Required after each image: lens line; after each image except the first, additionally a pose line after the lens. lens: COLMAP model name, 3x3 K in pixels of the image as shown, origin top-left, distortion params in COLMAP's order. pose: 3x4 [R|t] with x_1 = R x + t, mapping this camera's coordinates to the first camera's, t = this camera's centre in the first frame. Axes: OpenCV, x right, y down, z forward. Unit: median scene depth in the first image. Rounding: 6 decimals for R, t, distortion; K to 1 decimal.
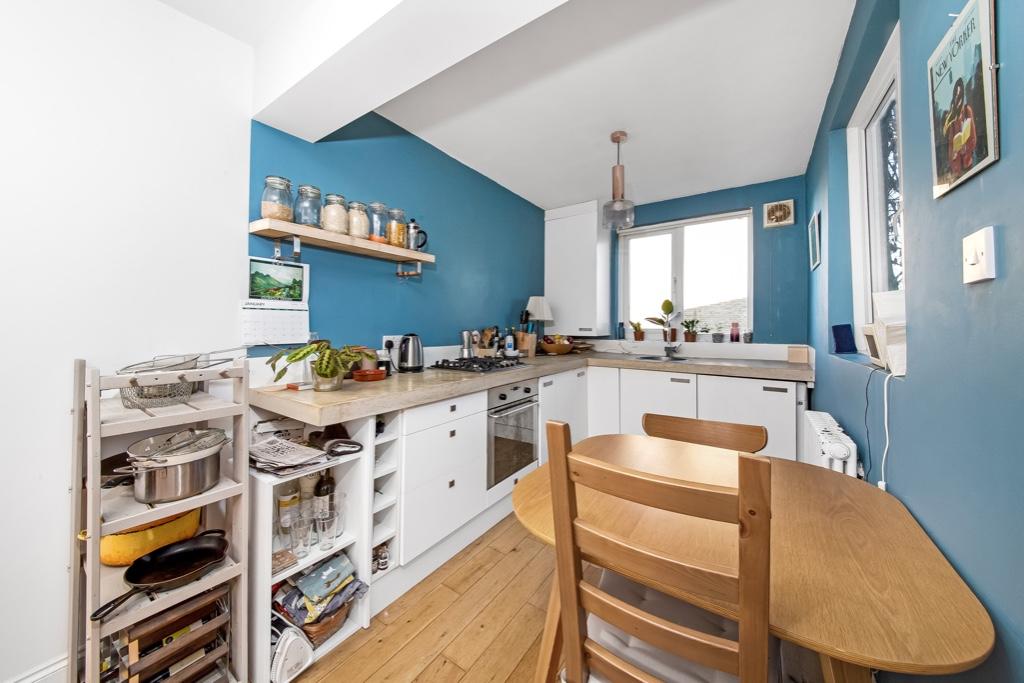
lens RADIAL K [[347.8, 0, 516.0], [0, 347.8, 316.8], [0, 0, 1]] dist [0.000824, -0.000029]
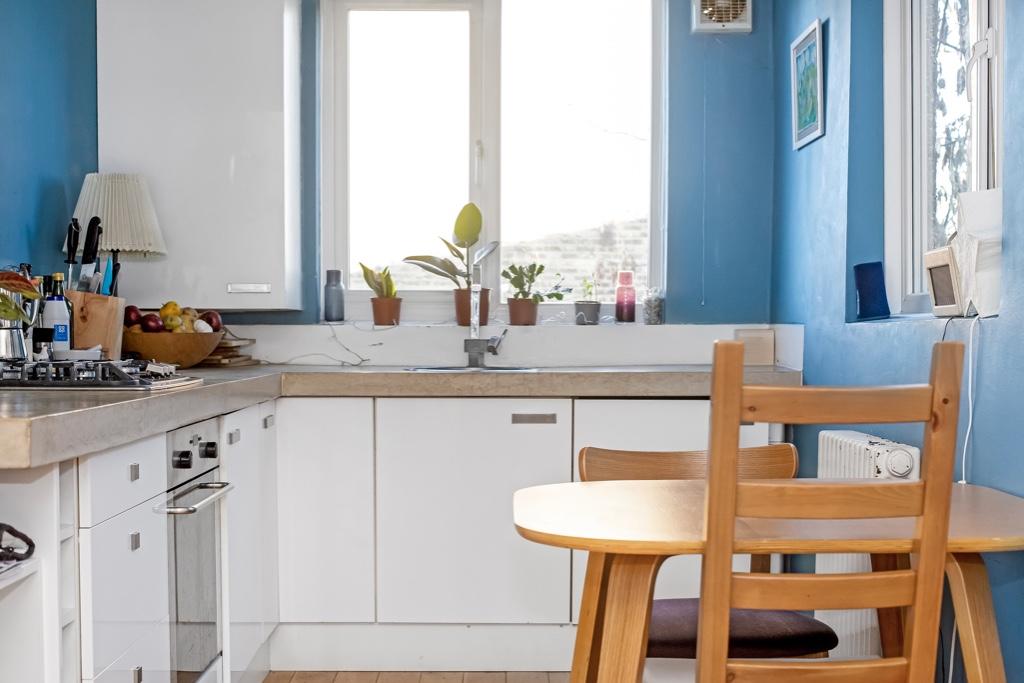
lens RADIAL K [[1470.4, 0, 512.0], [0, 1470.4, 341.5], [0, 0, 1]] dist [0.001434, 0.013166]
pose [[0.818348, -0.010782, 0.574621, -0.412152], [-0.009065, 0.999457, 0.031664, 0.043837], [-0.574651, -0.031122, 0.817807, -0.256521]]
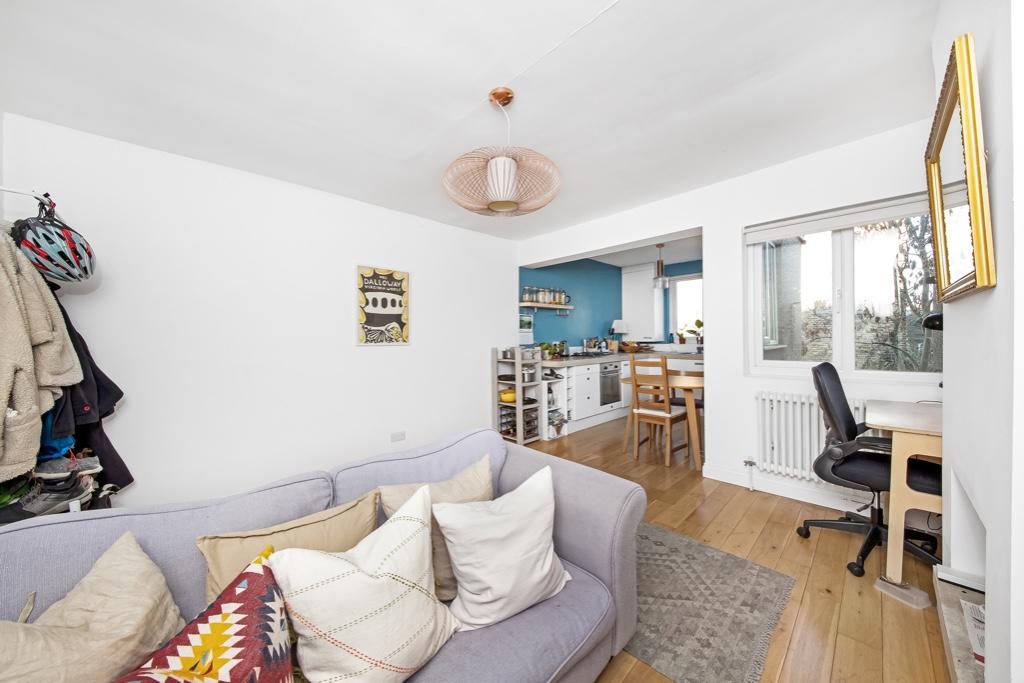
lens RADIAL K [[355.2, 0, 512.0], [0, 355.2, 341.5], [0, 0, 1]] dist [-0.001243, -0.000228]
pose [[0.979327, -0.017438, -0.201532, -0.112384], [0.024667, 0.999137, 0.033414, -0.022556], [0.200775, -0.037694, 0.978912, -0.935925]]
